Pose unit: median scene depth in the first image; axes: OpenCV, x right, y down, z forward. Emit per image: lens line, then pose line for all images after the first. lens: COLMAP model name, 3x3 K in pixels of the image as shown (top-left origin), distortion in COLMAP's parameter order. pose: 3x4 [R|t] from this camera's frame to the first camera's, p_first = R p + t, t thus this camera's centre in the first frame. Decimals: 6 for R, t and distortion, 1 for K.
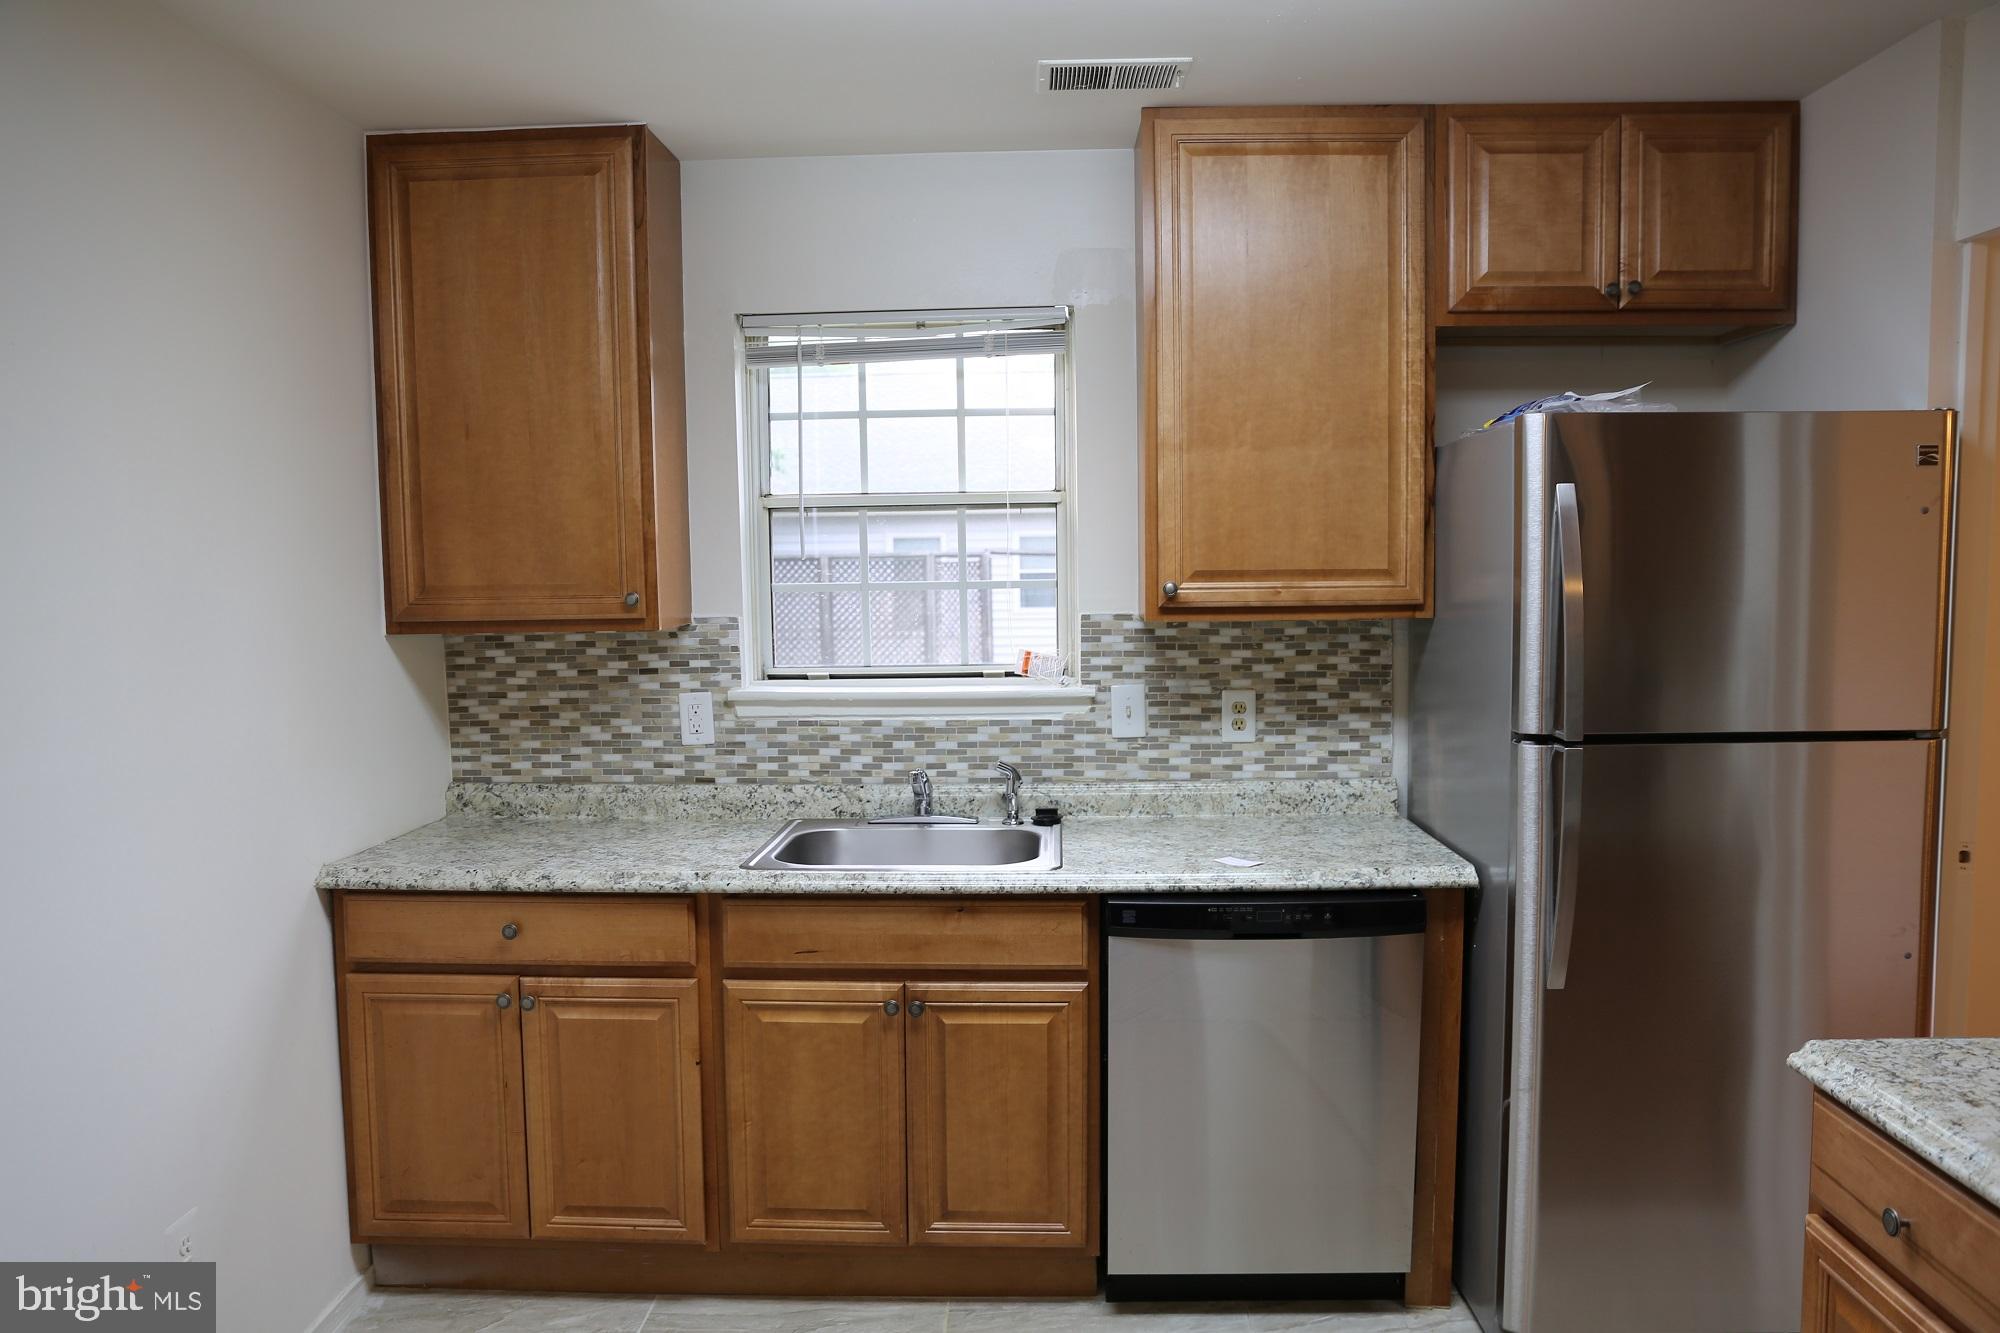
lens RADIAL K [[1378.1, 0, 995.1], [0, 1378.1, 664.0], [0, 0, 1]] dist [-0.078670, 0.017959]
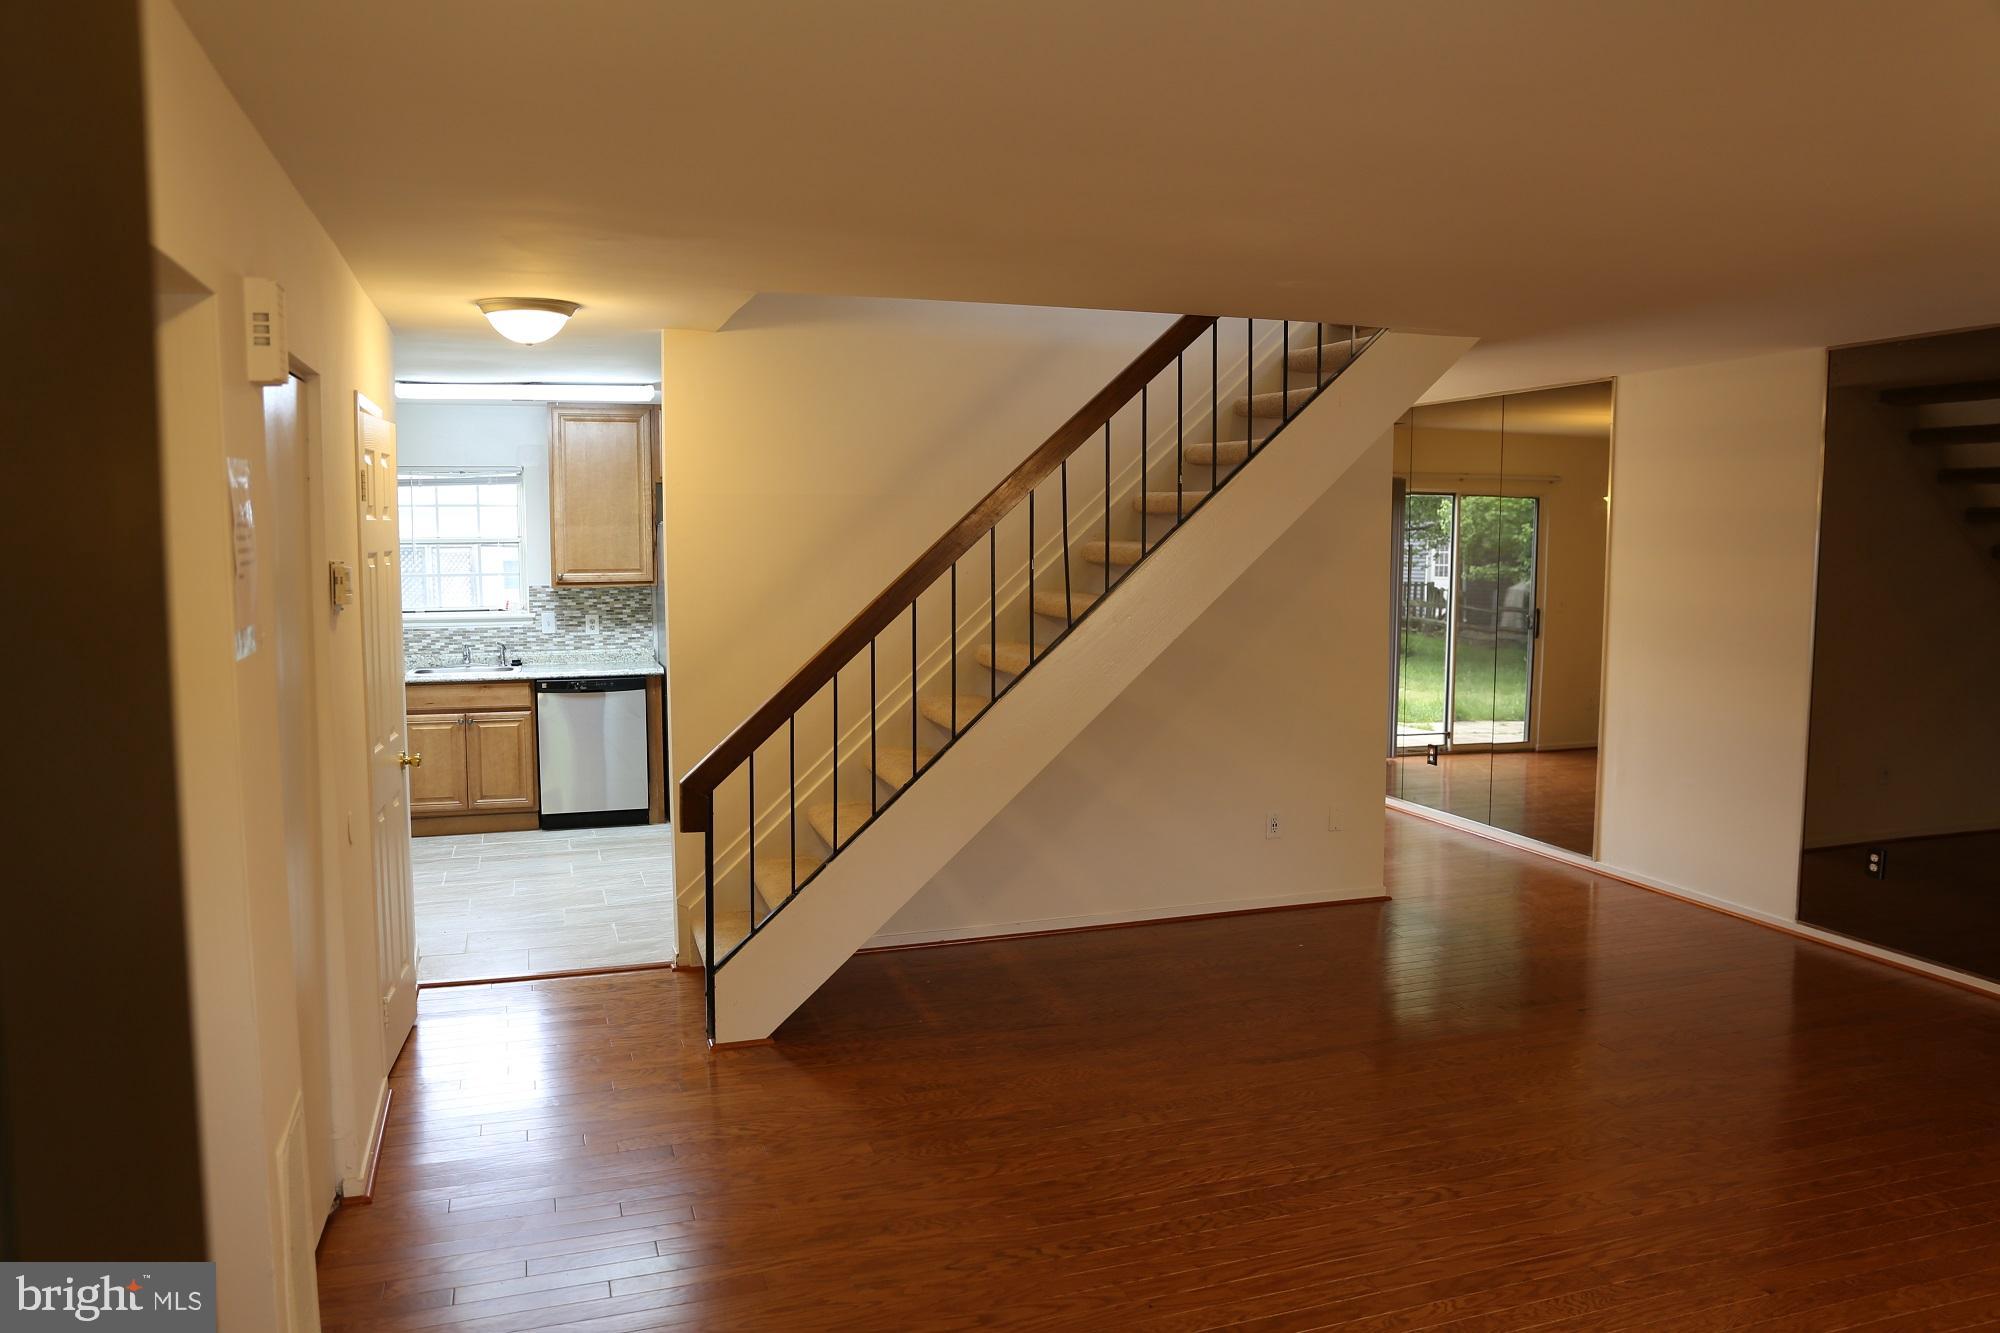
lens RADIAL K [[1378.1, 0, 987.0], [0, 1378.1, 662.7], [0, 0, 1]] dist [-0.078670, 0.017959]
pose [[0.936246, -0.021452, 0.350688, -0.034387], [0.018076, 0.999753, 0.012898, 0.090676], [-0.350879, -0.005736, 0.936403, -1.702573]]
